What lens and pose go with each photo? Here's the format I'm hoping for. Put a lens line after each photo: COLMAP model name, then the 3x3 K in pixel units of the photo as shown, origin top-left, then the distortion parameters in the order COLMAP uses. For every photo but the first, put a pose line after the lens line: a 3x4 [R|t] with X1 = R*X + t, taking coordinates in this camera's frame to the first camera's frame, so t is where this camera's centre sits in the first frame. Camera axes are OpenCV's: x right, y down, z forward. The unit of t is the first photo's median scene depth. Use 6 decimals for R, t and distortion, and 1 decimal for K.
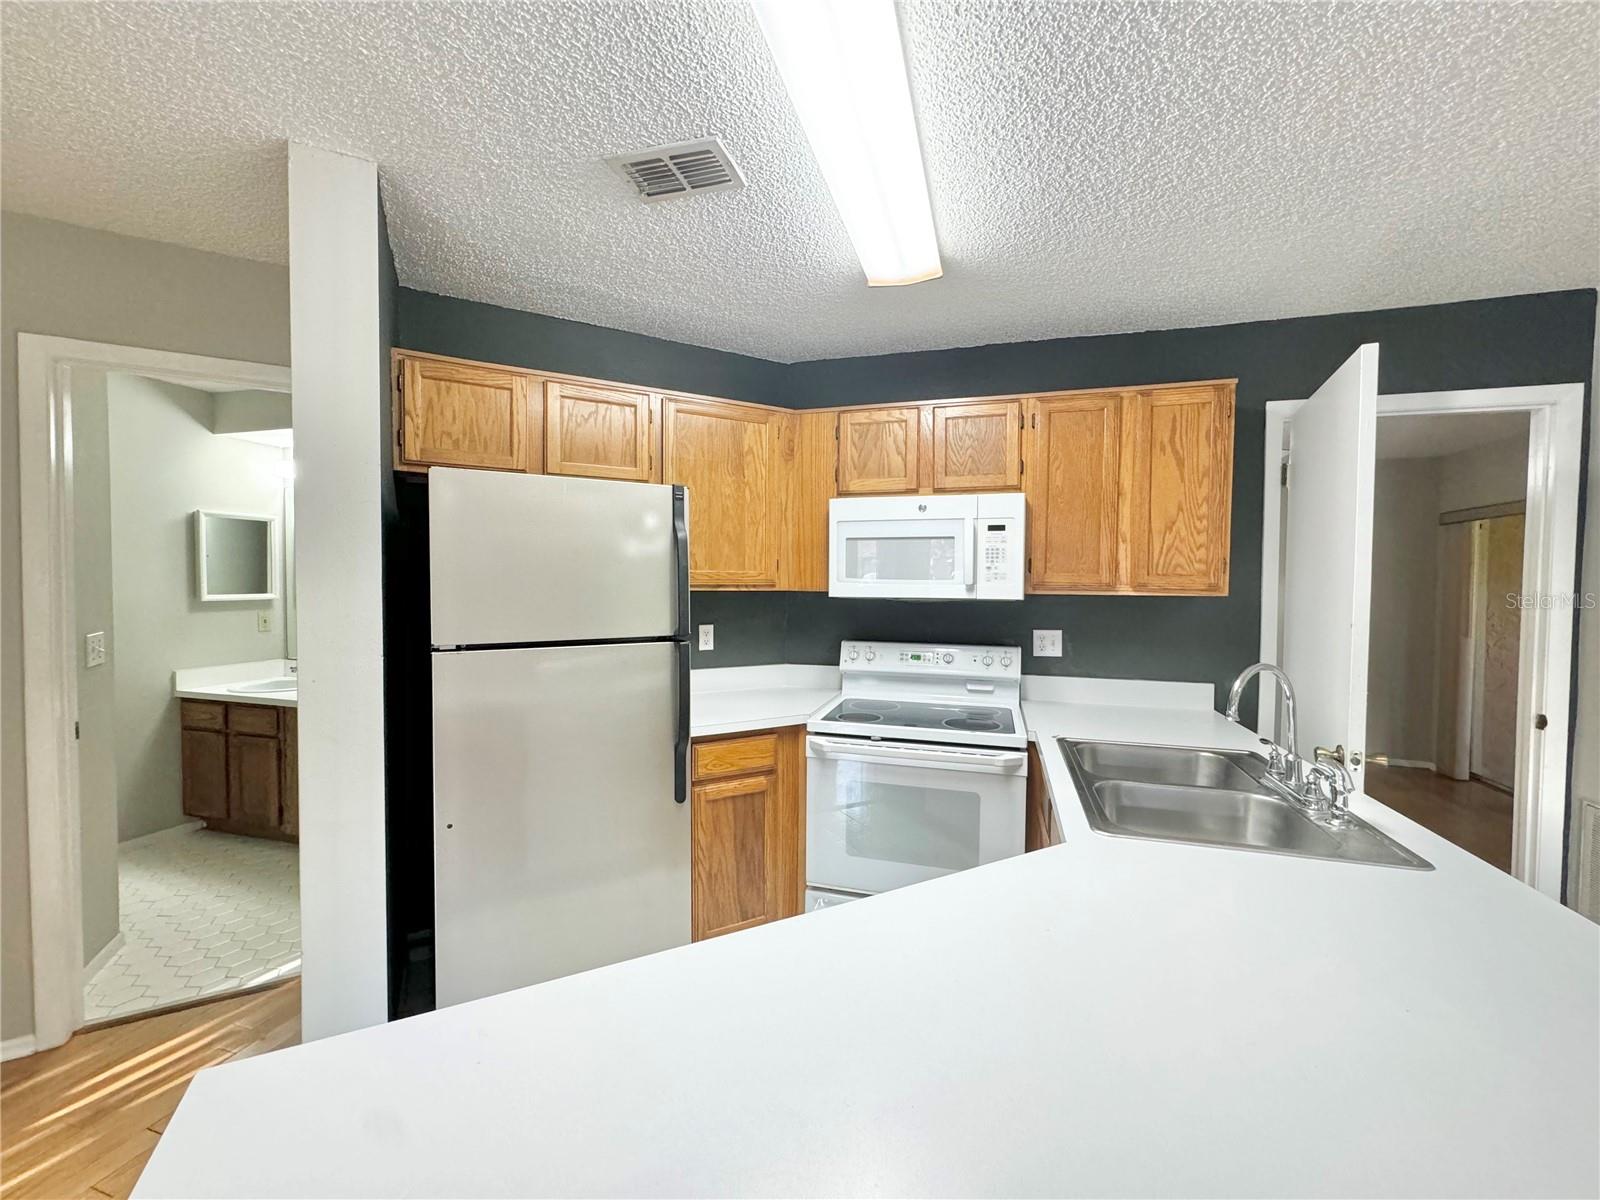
lens RADIAL K [[638.6, 0, 798.4], [0, 638.6, 601.3], [0, 0, 1]] dist [-0.003945, 0.001120]
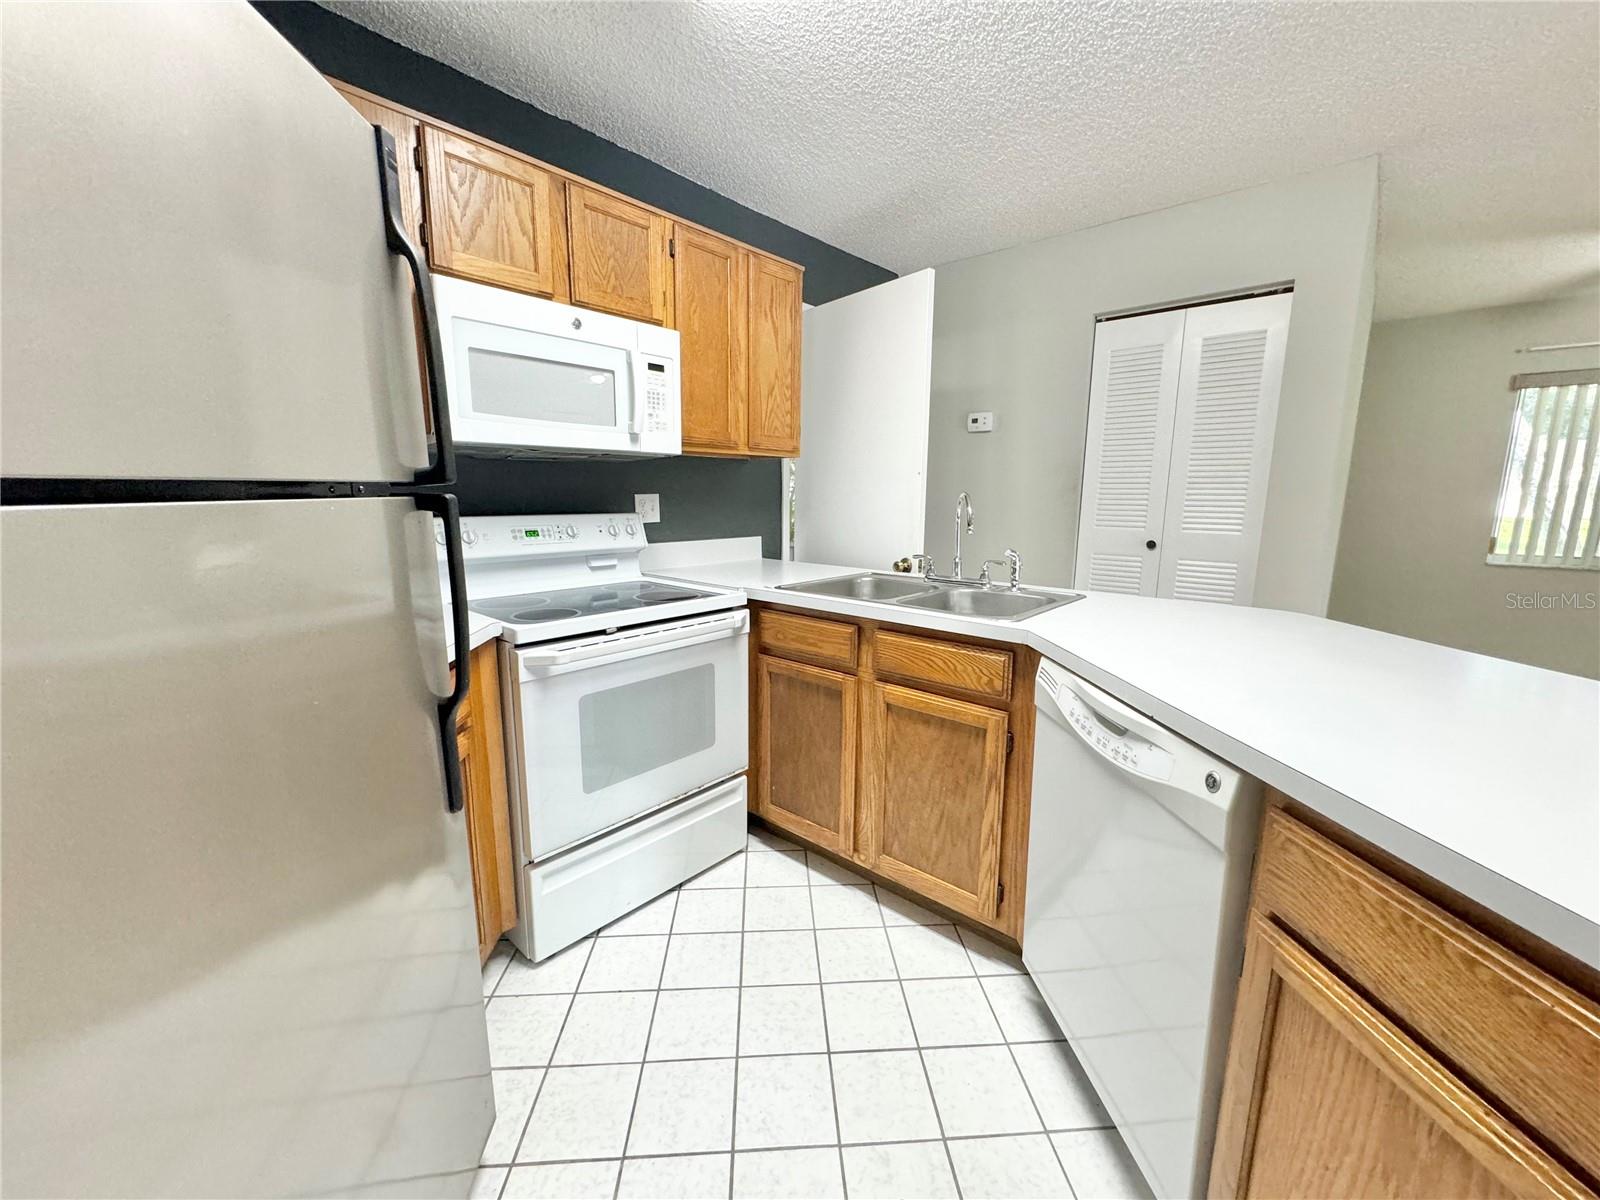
lens RADIAL K [[638.6, 0, 802.5], [0, 638.6, 604.4], [0, 0, 1]] dist [-0.003945, 0.001120]
pose [[0.411851, -0.163178, 0.896522, -0.425581], [0.022877, 0.985378, 0.168841, 0.057410], [-0.910964, -0.049028, 0.409562, 0.452079]]
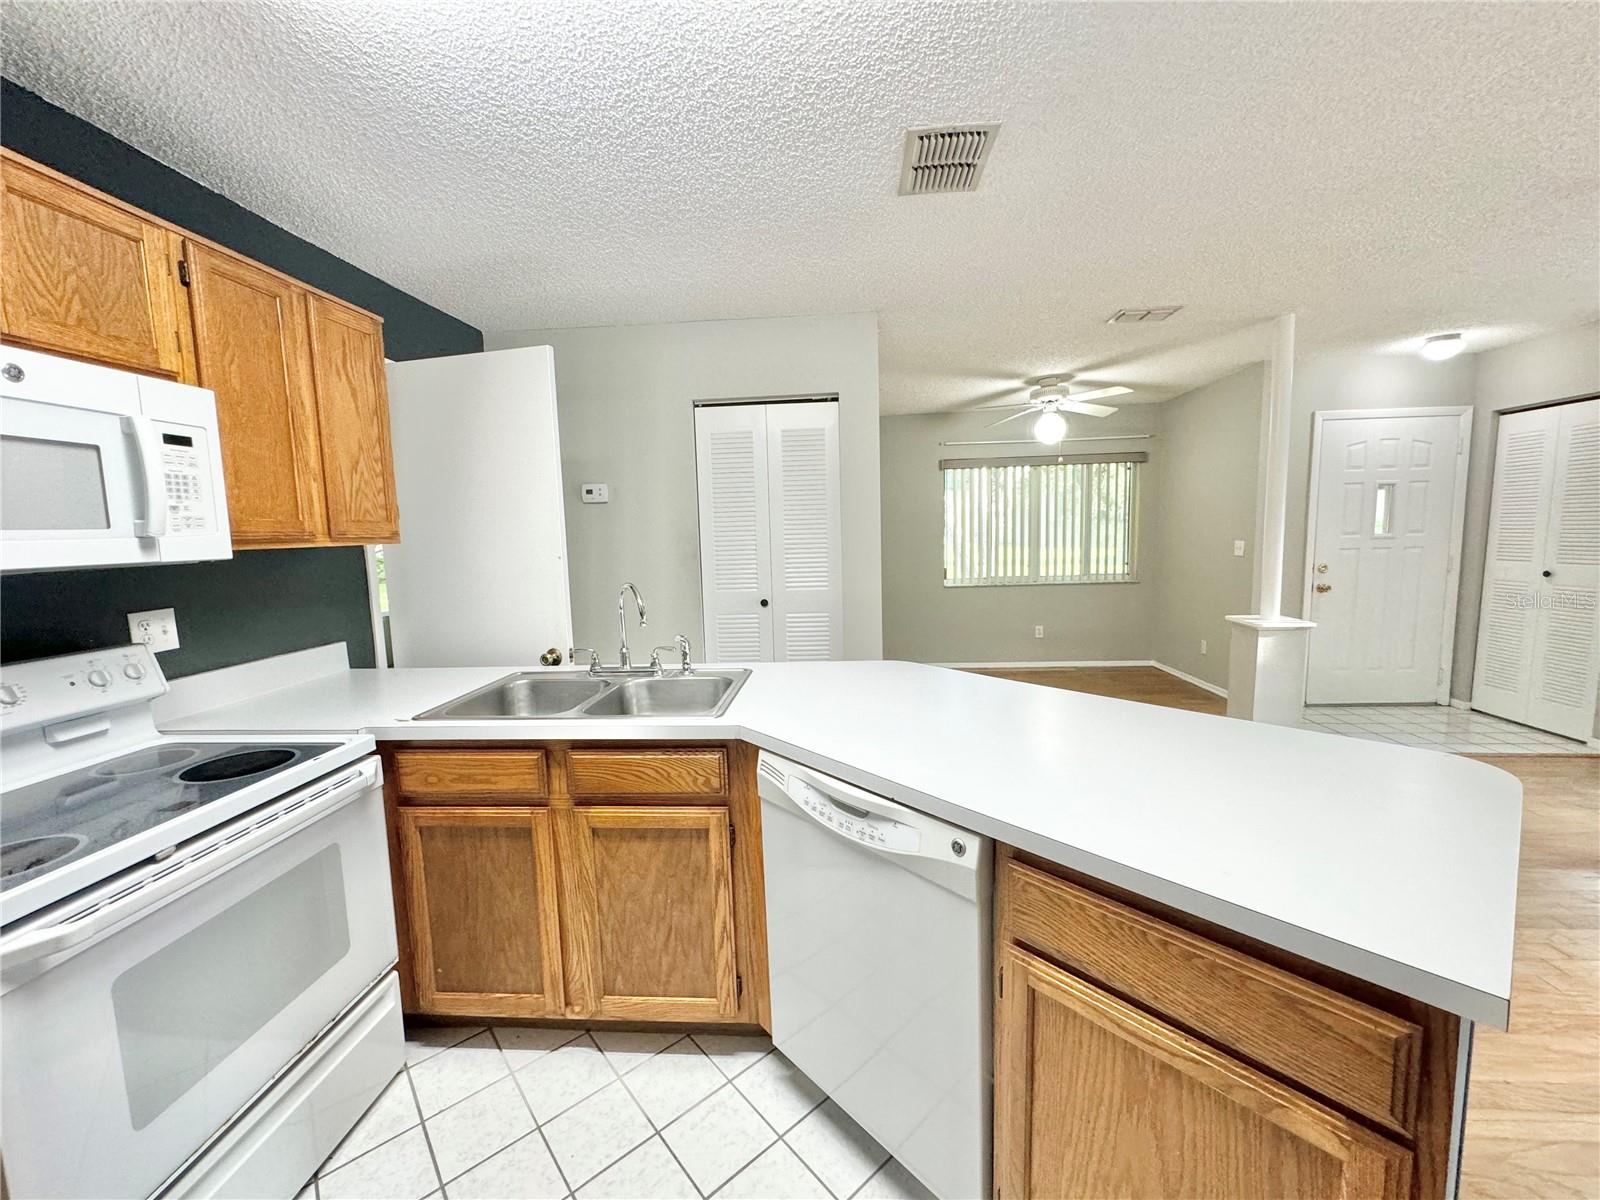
lens RADIAL K [[638.6, 0, 804.3], [0, 638.6, 602.0], [0, 0, 1]] dist [-0.003945, 0.001120]
pose [[-0.229701, -0.113169, 0.966659, -0.408745], [0.053894, 0.990214, 0.128733, -0.011285], [-0.971768, 0.081667, -0.221353, 0.574564]]
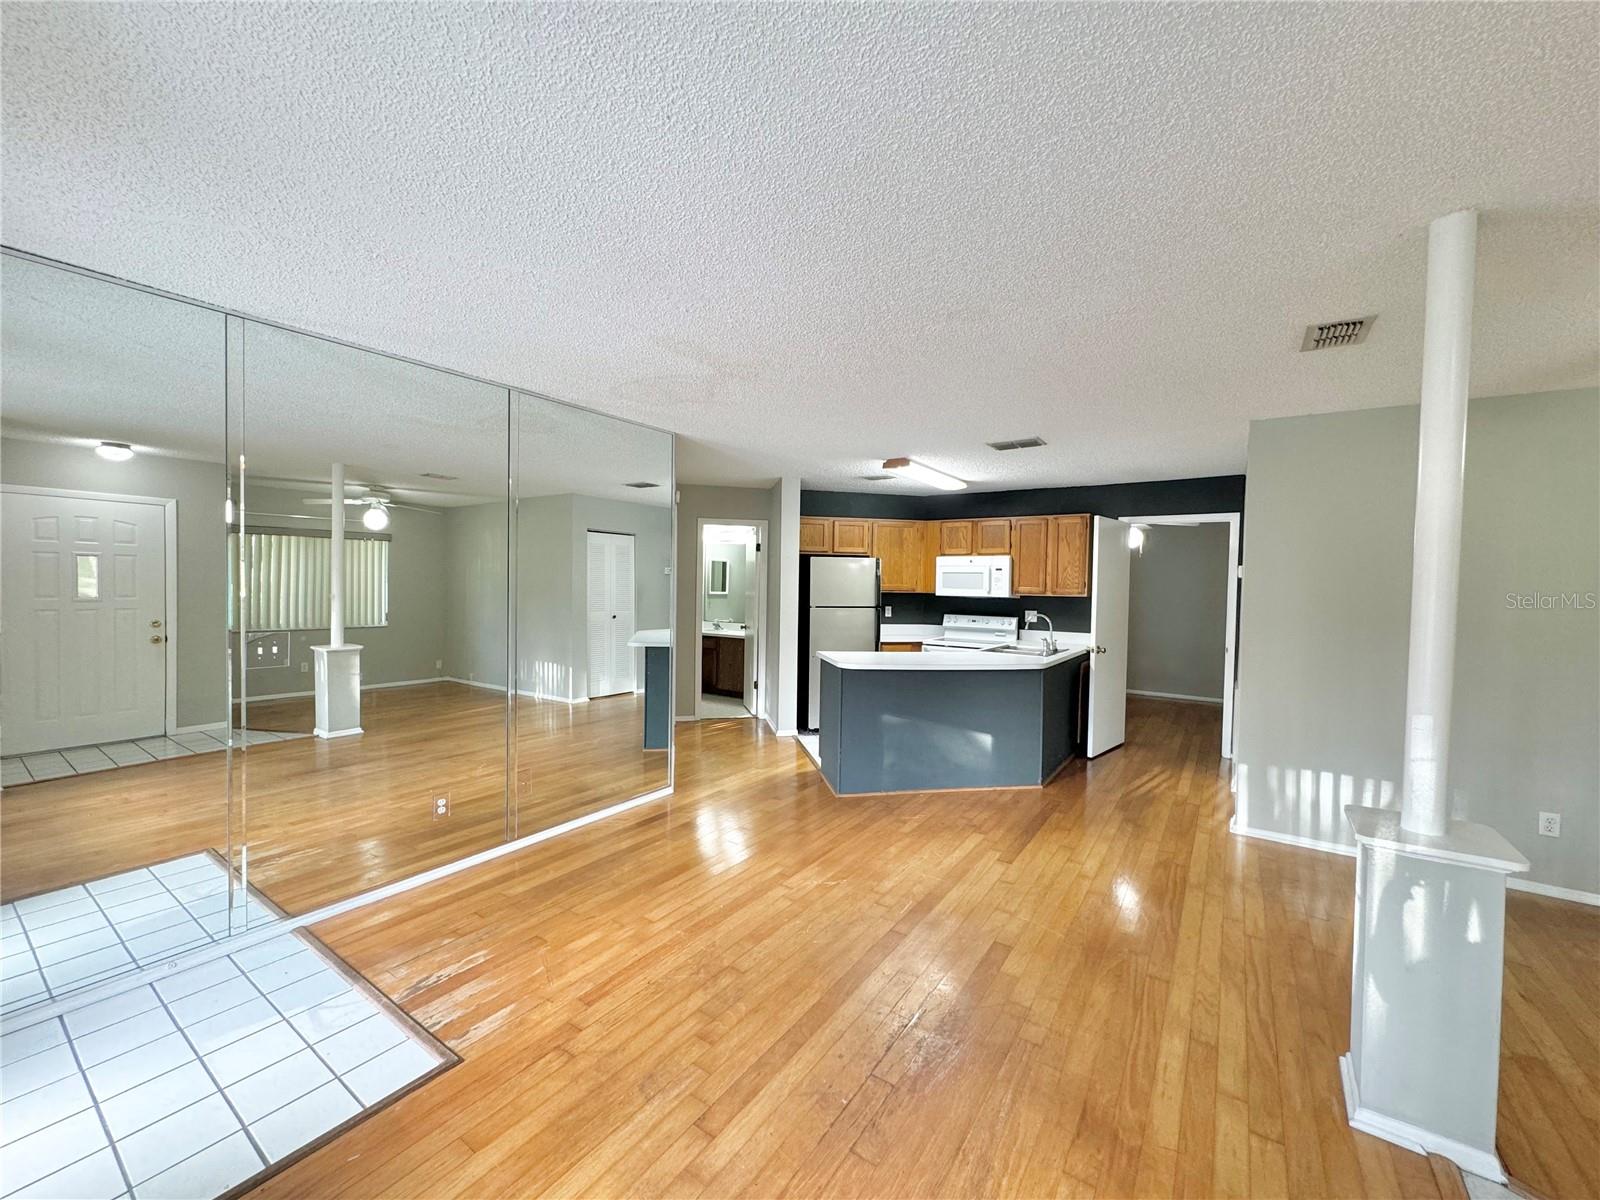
lens RADIAL K [[638.6, 0, 796.1], [0, 638.6, 601.8], [0, 0, 1]] dist [-0.003945, 0.001120]
pose [[0.951951, 0.016771, -0.305790, 0.318940], [-0.018033, 0.999837, -0.001302, 0.034167], [0.305719, 0.006753, 0.952098, -1.713287]]
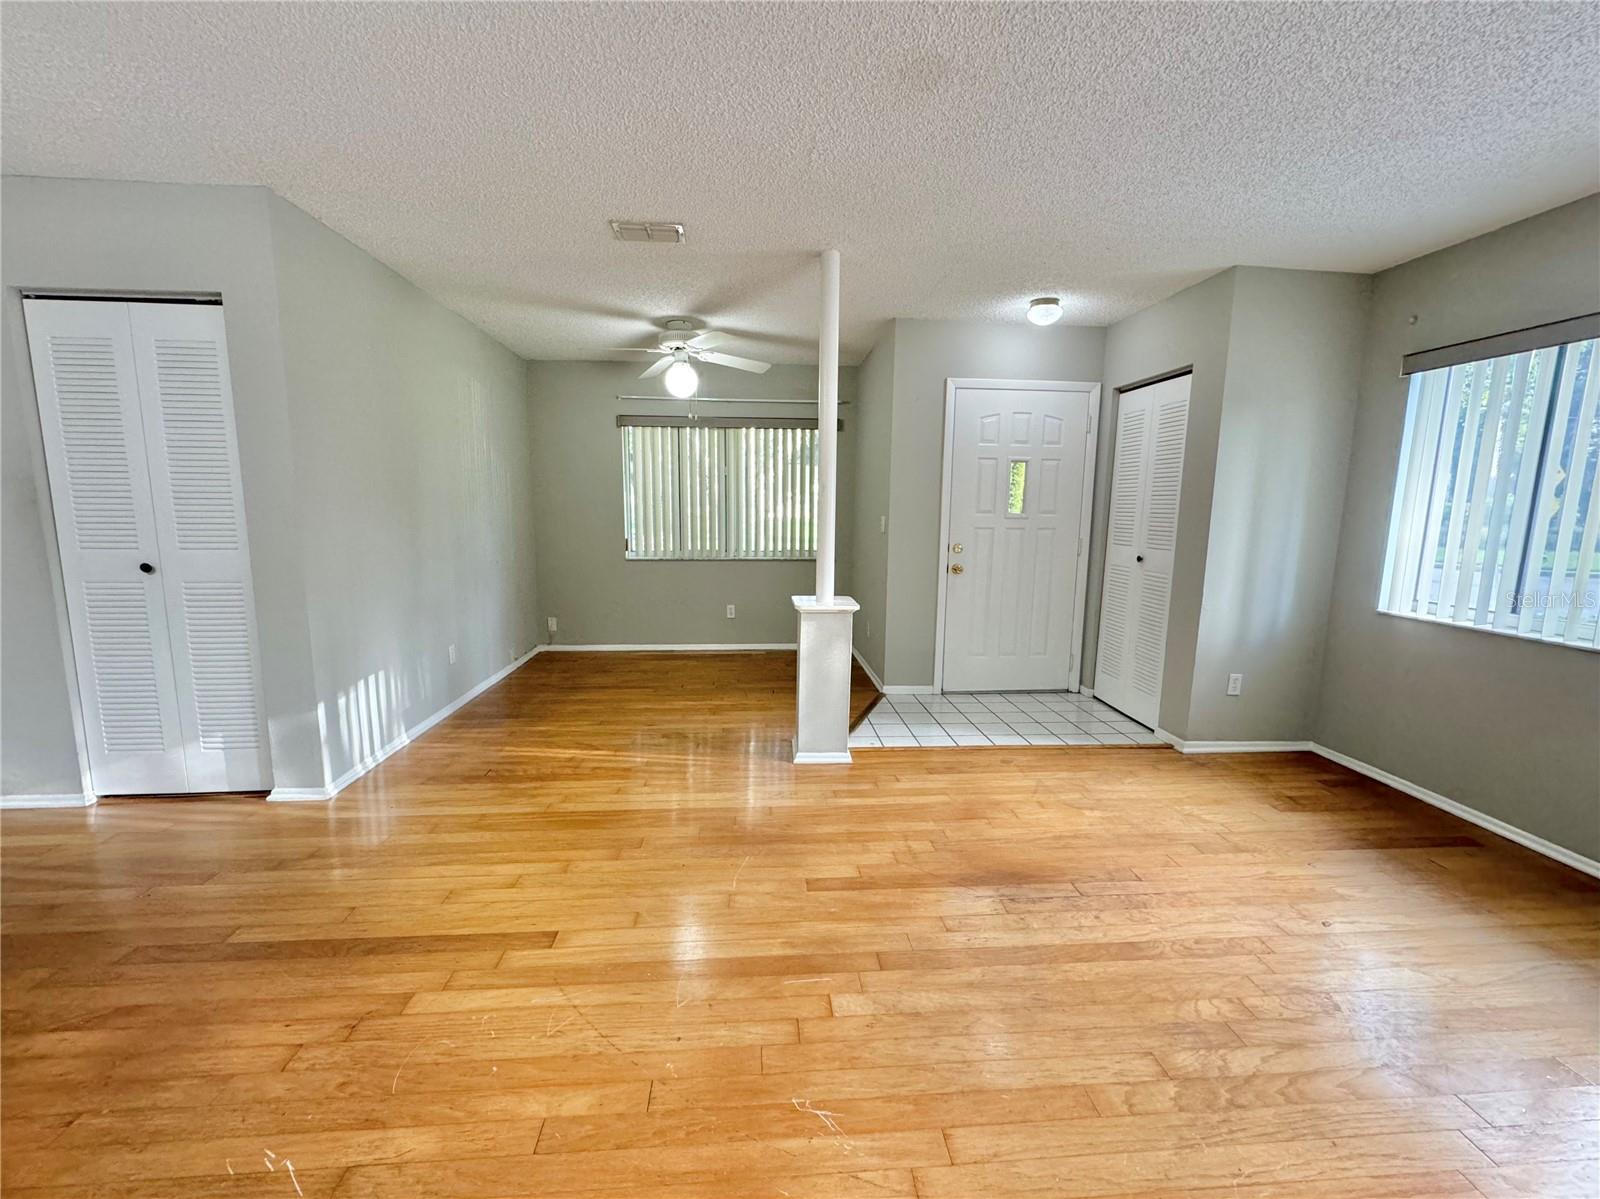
lens RADIAL K [[638.6, 0, 803.4], [0, 638.6, 609.2], [0, 0, 1]] dist [-0.003945, 0.001120]
pose [[-0.366539, -0.164384, 0.915766, -0.427811], [0.013065, 0.983262, 0.181729, 0.052526], [-0.930311, 0.078576, -0.358256, -0.289536]]
